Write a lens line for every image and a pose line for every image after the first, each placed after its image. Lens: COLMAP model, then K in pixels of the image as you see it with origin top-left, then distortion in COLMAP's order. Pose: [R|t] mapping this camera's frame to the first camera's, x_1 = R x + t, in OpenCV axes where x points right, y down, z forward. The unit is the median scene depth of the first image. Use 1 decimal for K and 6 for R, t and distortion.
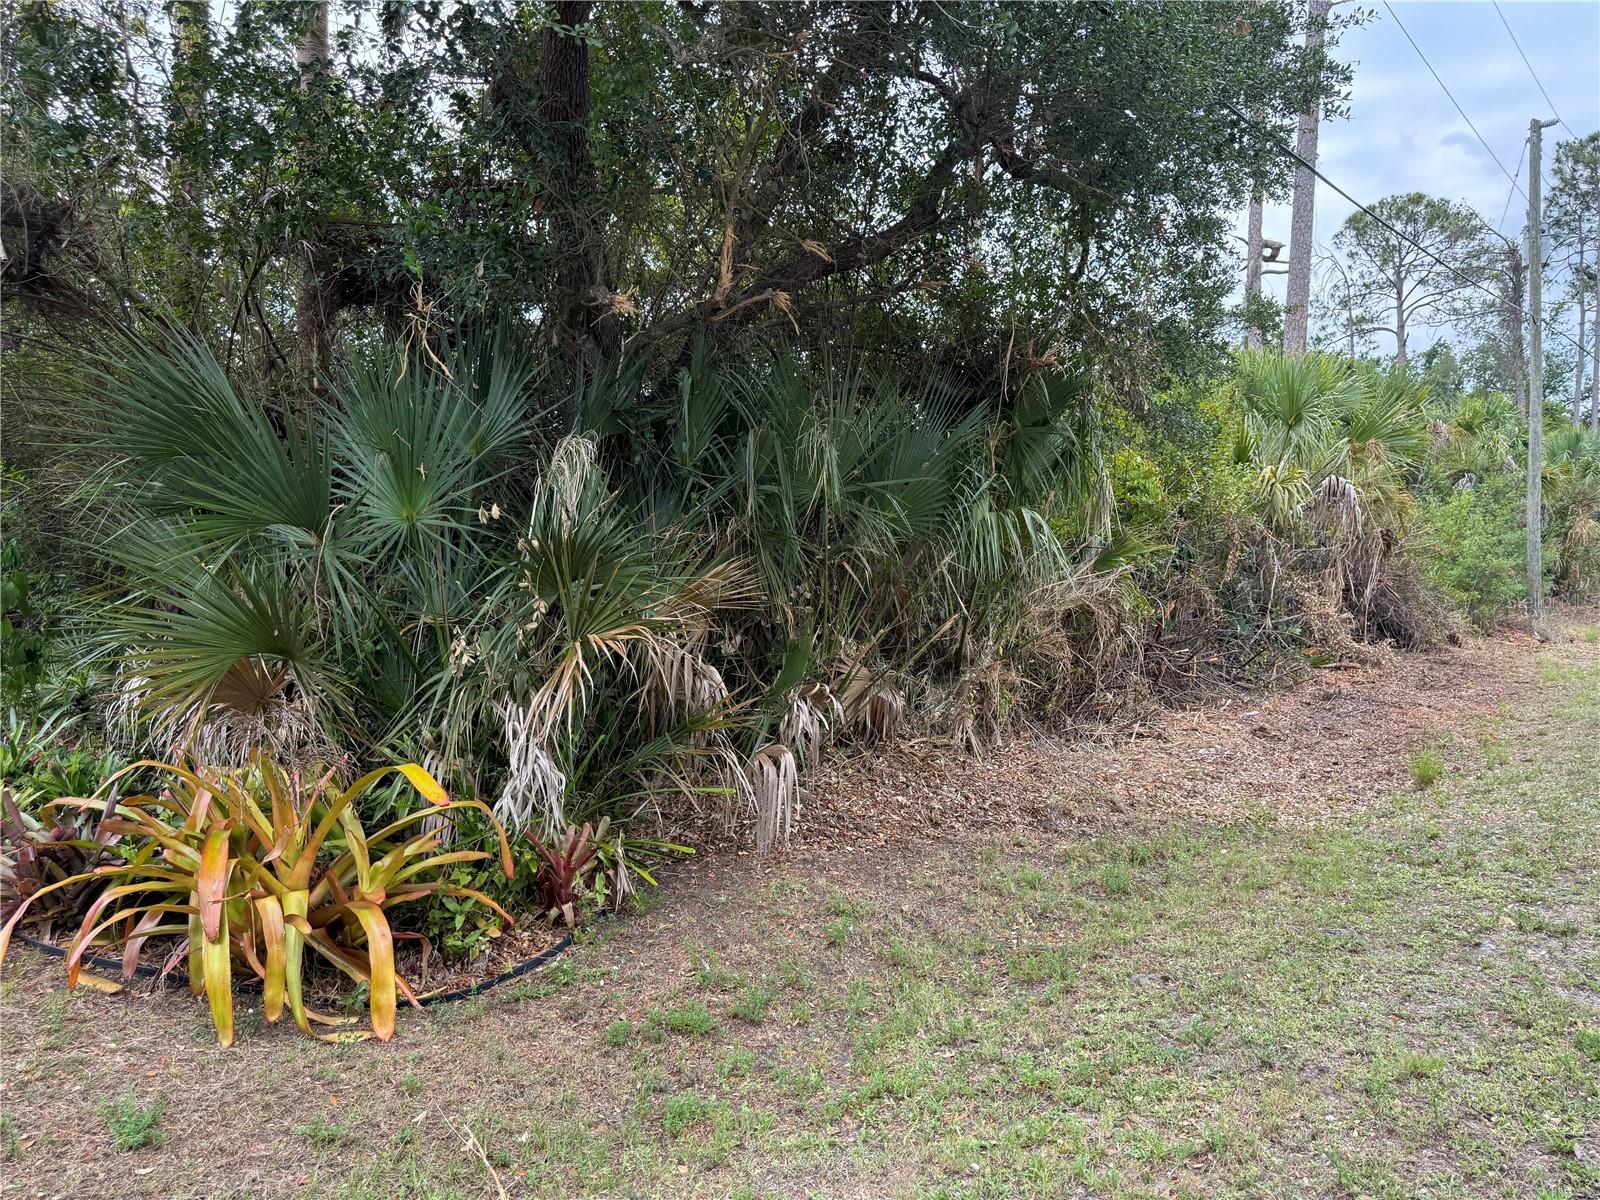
lens RADIAL K [[1138.4, 0, 790.9], [0, 1138.4, 588.6], [0, 0, 1]] dist [0.100161, -0.127438]
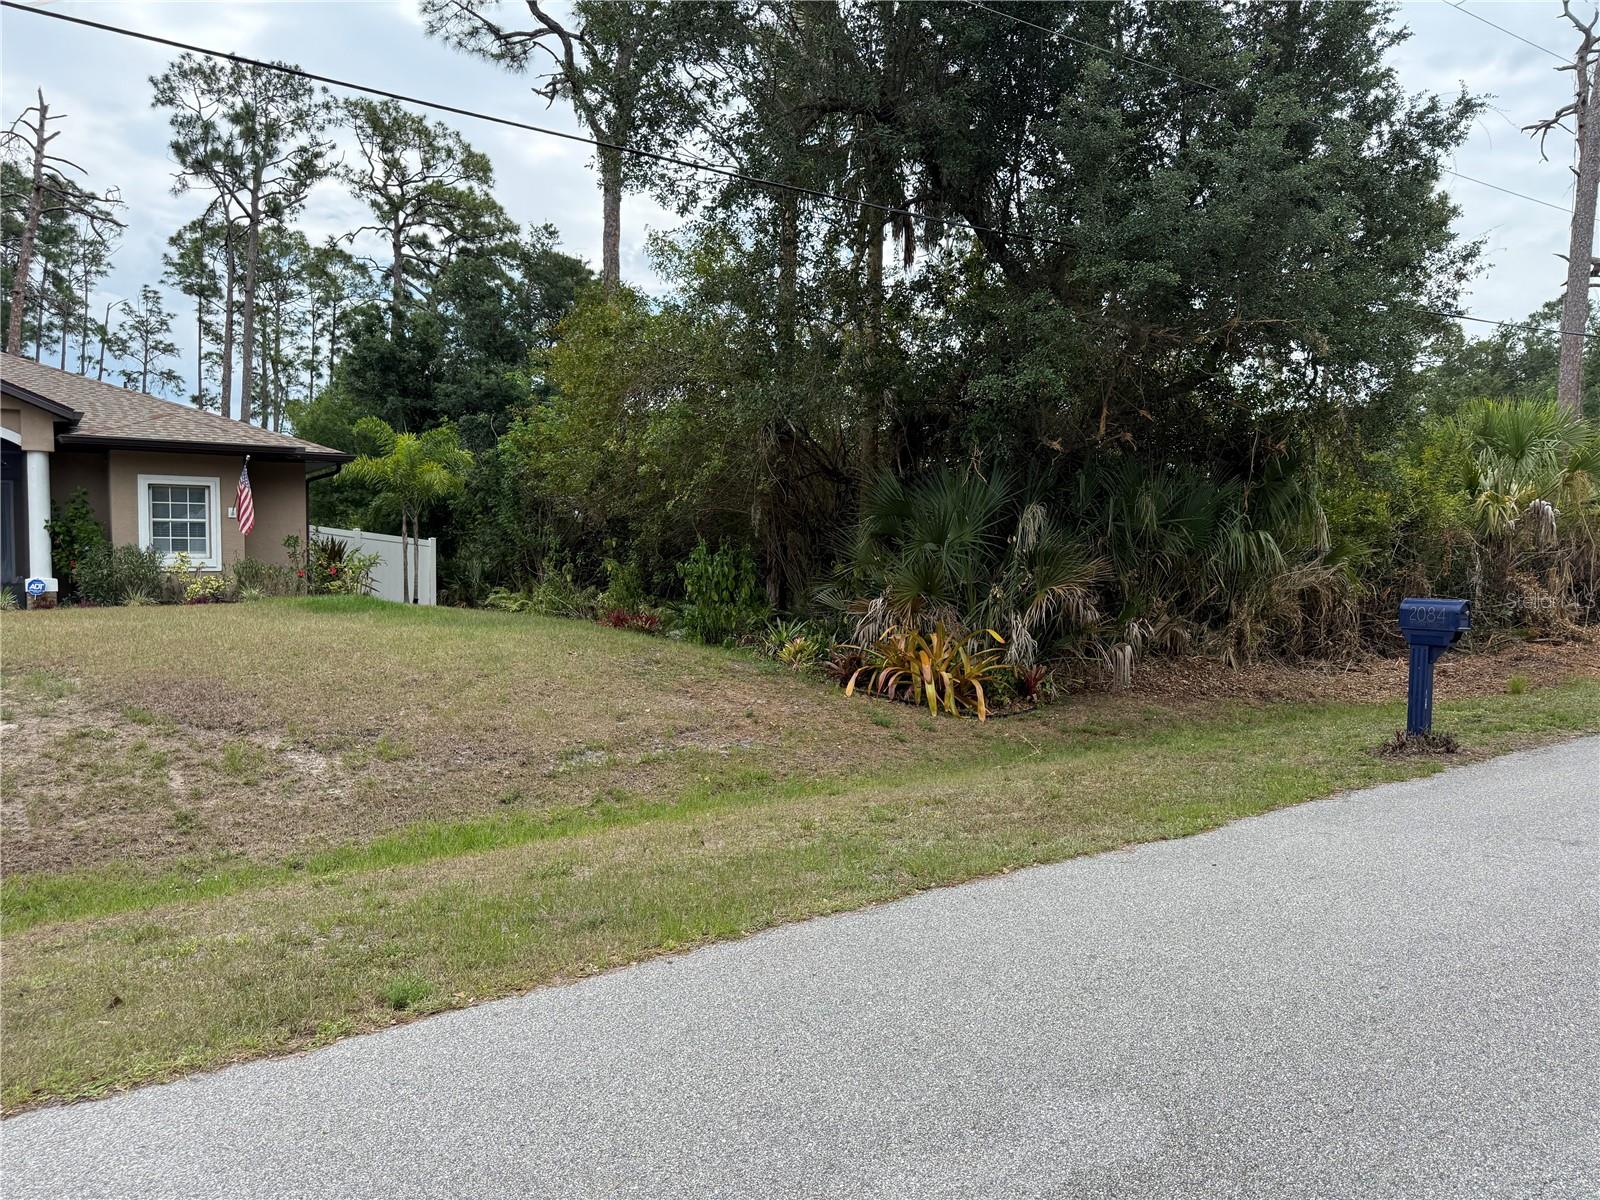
lens RADIAL K [[1139.4, 0, 799.1], [0, 1139.4, 597.2], [0, 0, 1]] dist [0.122892, -0.202227]
pose [[0.966807, 0.020753, -0.254664, -0.047762], [-0.017132, 0.999718, 0.016427, 0.023106], [0.254934, -0.011519, 0.966890, -1.206016]]
